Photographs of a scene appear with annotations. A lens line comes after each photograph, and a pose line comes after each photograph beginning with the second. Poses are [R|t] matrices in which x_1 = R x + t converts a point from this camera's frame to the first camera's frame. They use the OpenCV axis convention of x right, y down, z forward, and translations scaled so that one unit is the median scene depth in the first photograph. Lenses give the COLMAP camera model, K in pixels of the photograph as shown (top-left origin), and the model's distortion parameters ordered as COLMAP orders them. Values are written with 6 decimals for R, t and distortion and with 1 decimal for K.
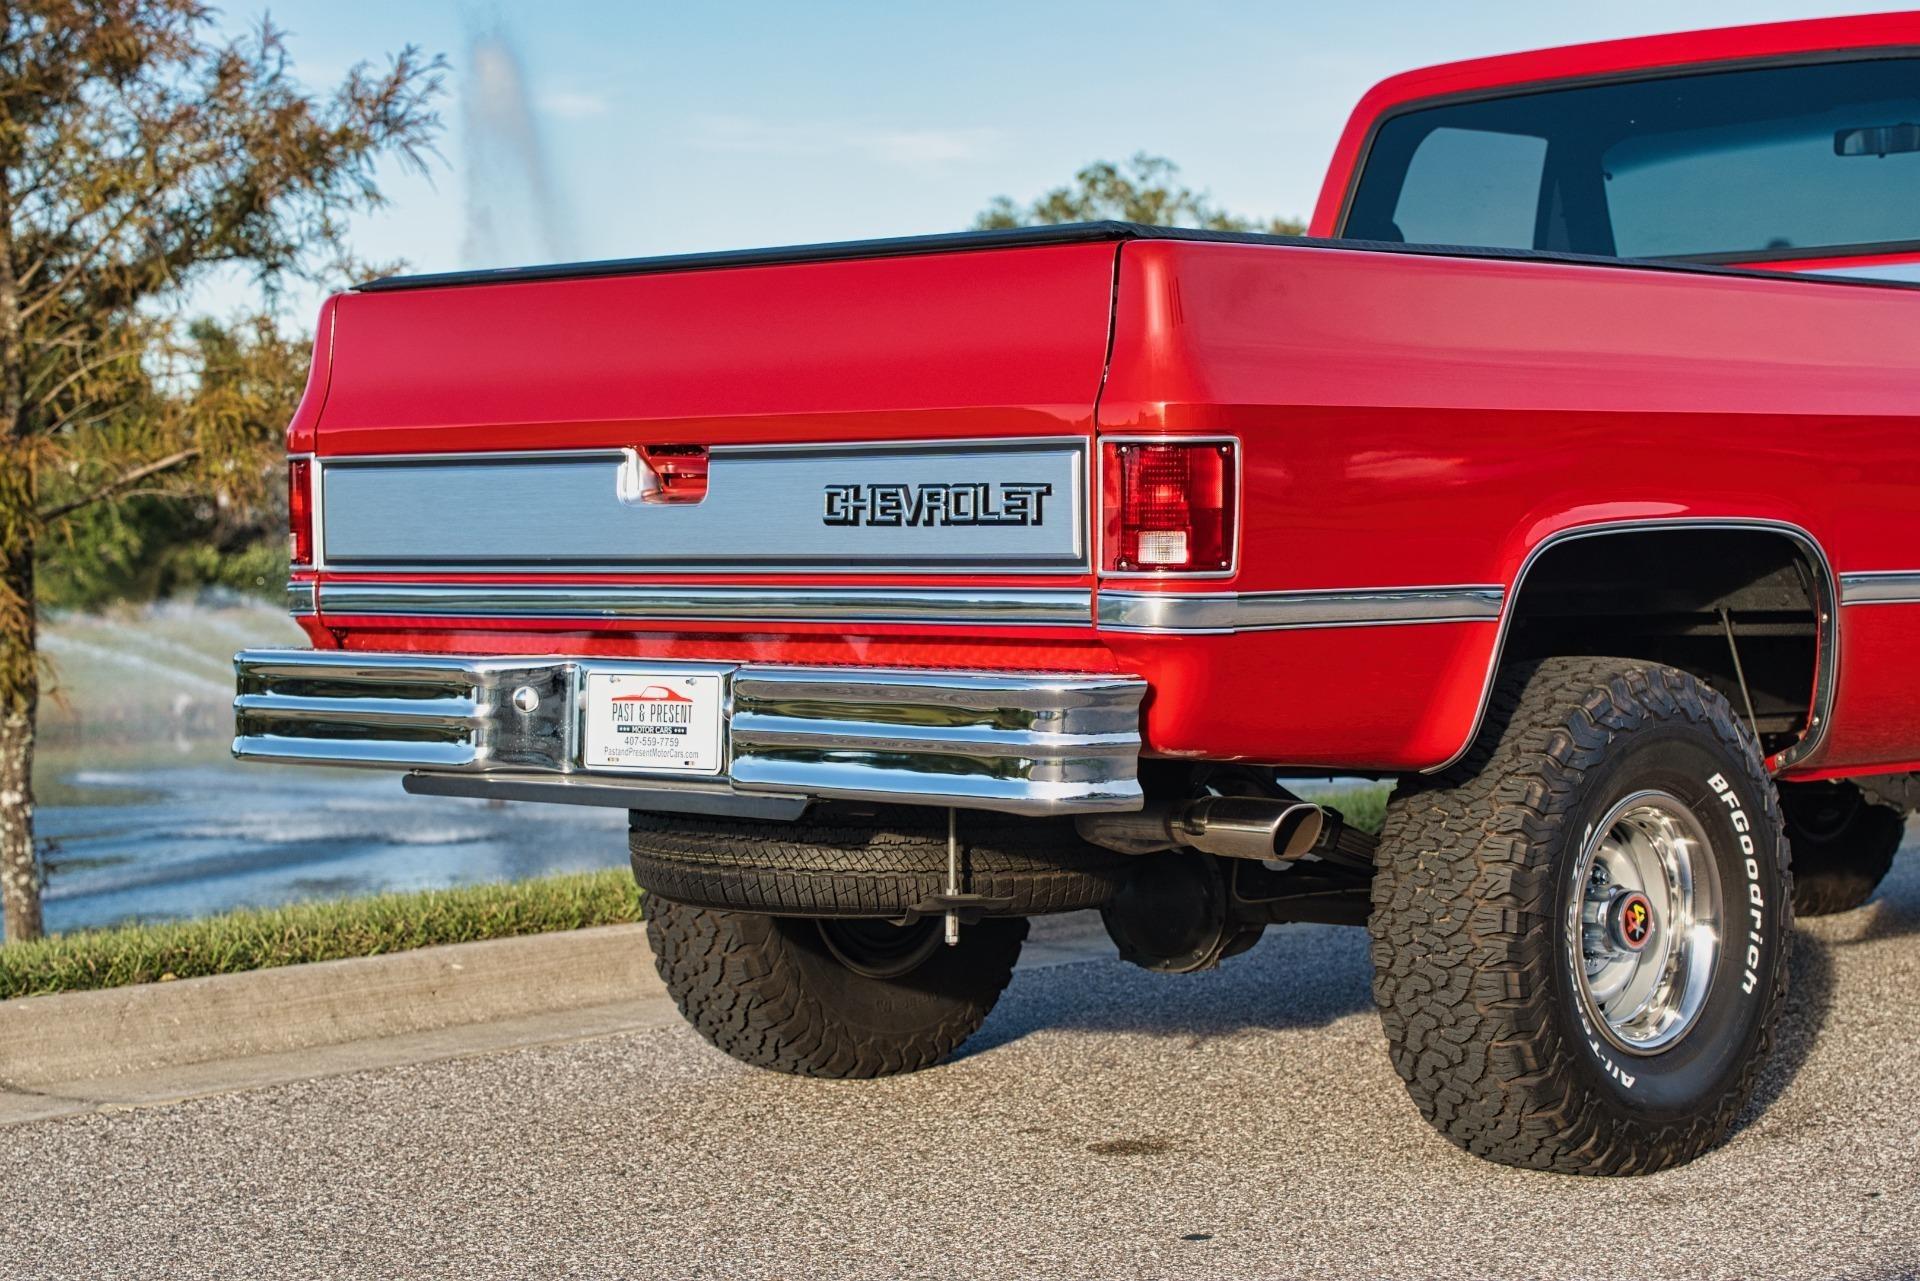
lens RADIAL K [[4107.1, 0, 993.9], [0, 4107.1, 635.6], [0, 0, 1]] dist [0.195899, -0.032899]
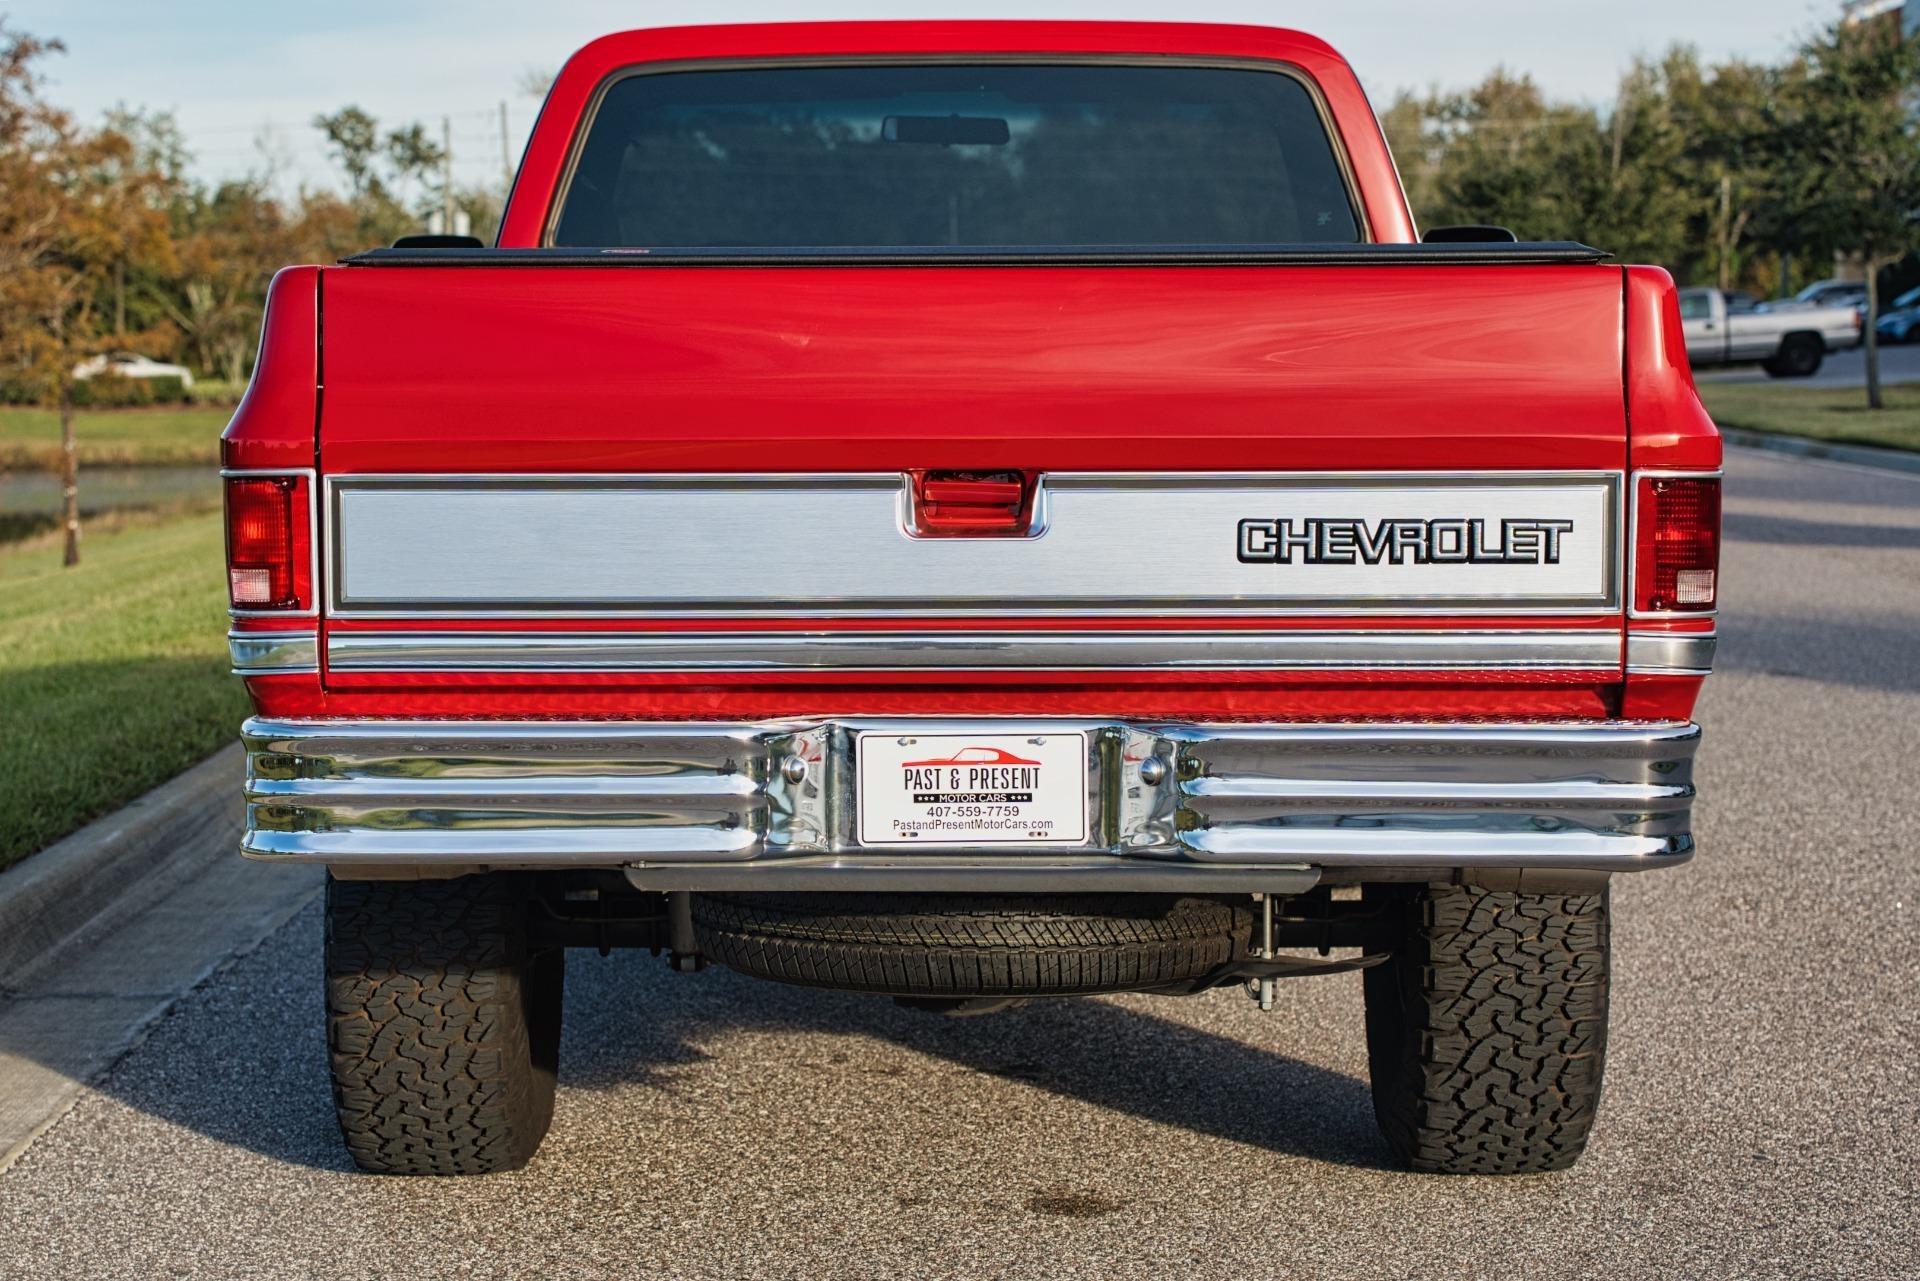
lens RADIAL K [[4021.6, 0, 961.1], [0, 4021.6, 628.2], [0, 0, 1]] dist [0.173701, 0.210959]
pose [[0.724958, -0.034978, 0.687904, -0.655467], [0.013741, 0.999245, 0.036328, -0.042993], [-0.688656, -0.016884, 0.724892, 0.379074]]
